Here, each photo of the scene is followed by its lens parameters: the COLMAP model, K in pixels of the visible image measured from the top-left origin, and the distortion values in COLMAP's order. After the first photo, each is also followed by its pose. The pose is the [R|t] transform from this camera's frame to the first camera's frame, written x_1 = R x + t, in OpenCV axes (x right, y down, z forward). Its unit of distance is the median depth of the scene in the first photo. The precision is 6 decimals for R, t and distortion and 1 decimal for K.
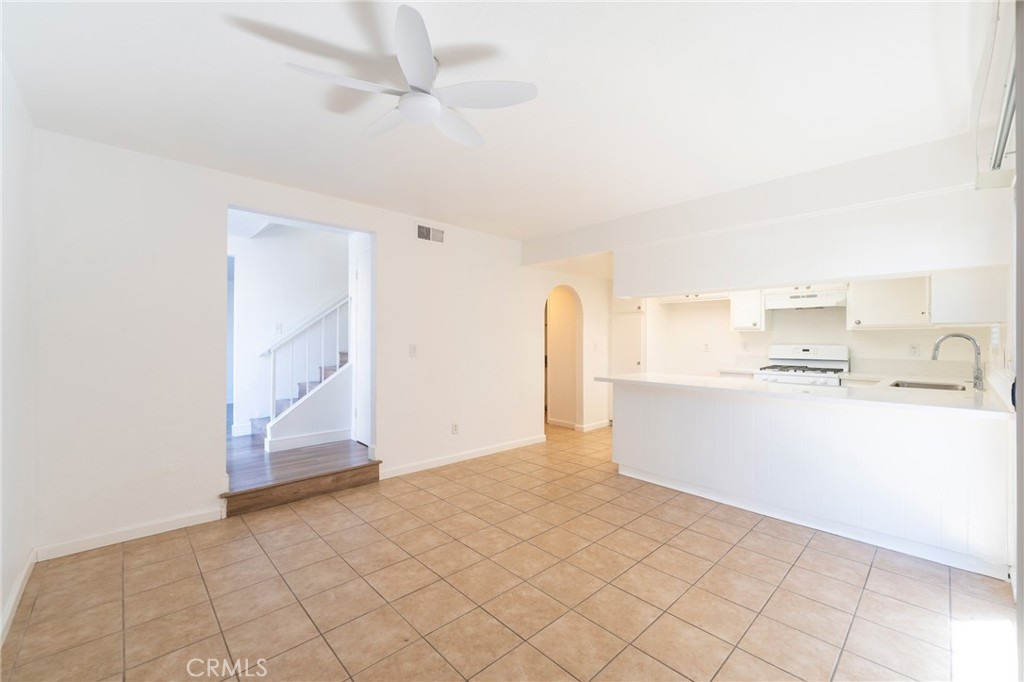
lens RADIAL K [[414.6, 0, 511.6], [0, 414.6, 335.8], [0, 0, 1]] dist [-0.002594, -0.001062]
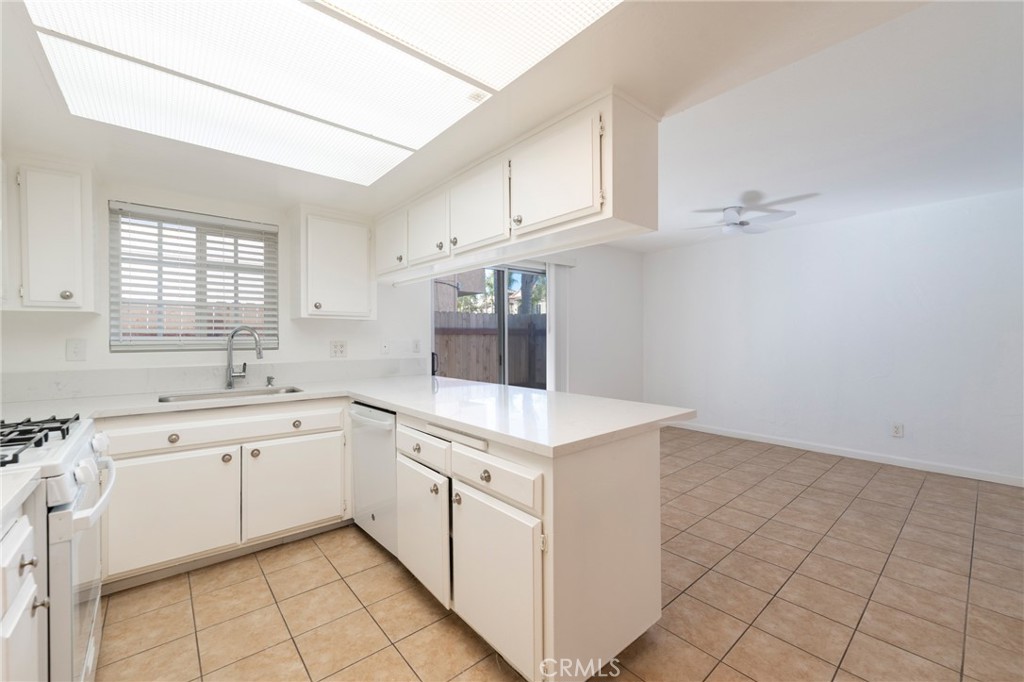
lens RADIAL K [[414.6, 0, 501.9], [0, 414.6, 339.6], [0, 0, 1]] dist [-0.002594, -0.001062]
pose [[-0.997803, -0.002094, 0.066222, 0.442367], [-0.002406, 0.999986, -0.004635, 0.021820], [-0.066211, -0.004784, -0.997794, 1.680612]]
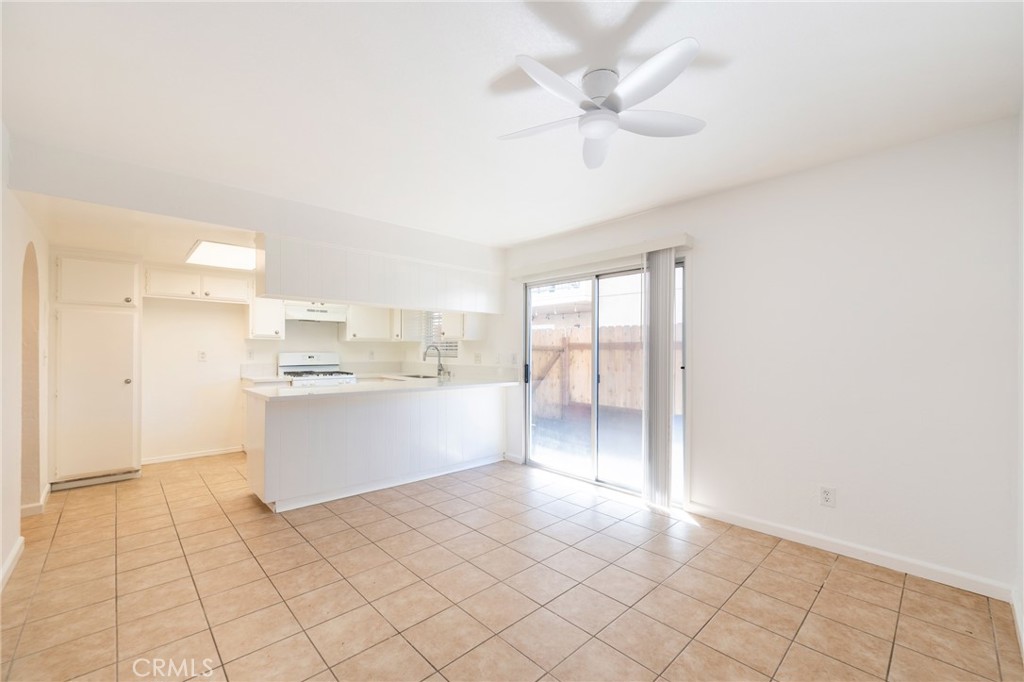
lens RADIAL K [[414.6, 0, 516.6], [0, 414.6, 352.3], [0, 0, 1]] dist [-0.002594, -0.001062]
pose [[-0.003870, -0.010356, 0.999939, -0.637426], [-0.016749, 0.999807, 0.010289, -0.000168], [-0.999852, -0.016708, -0.004043, 0.614790]]
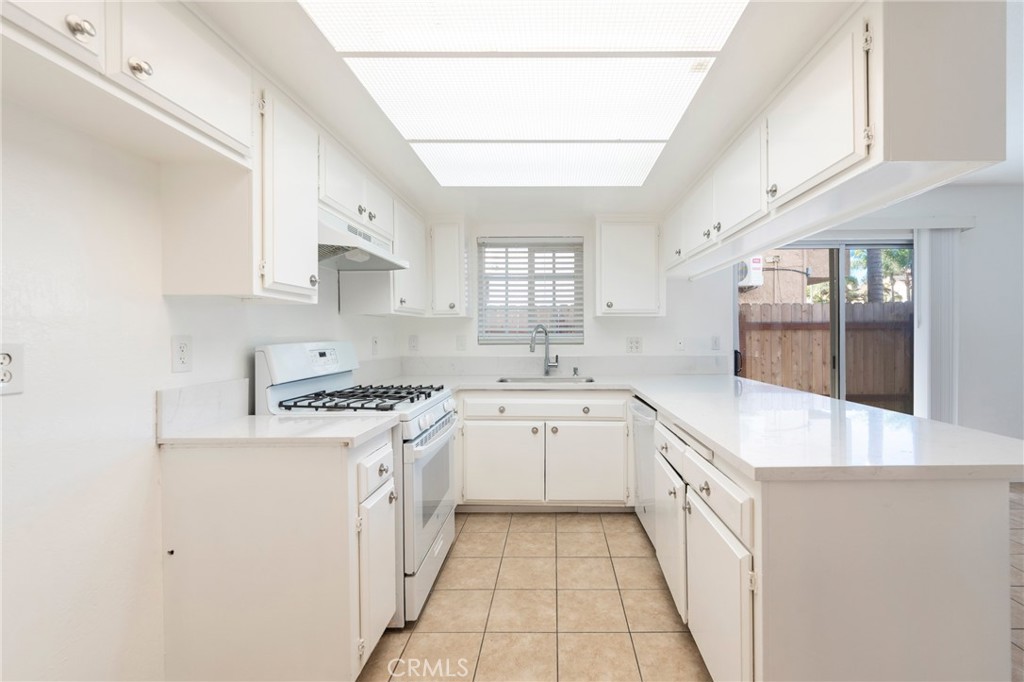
lens RADIAL K [[414.6, 0, 530.2], [0, 414.6, 338.0], [0, 0, 1]] dist [-0.002594, -0.001062]
pose [[-0.716089, -0.006626, 0.697978, 0.359001], [-0.005835, 0.999977, 0.003506, 0.021617], [-0.697985, -0.001562, -0.716111, 1.650249]]
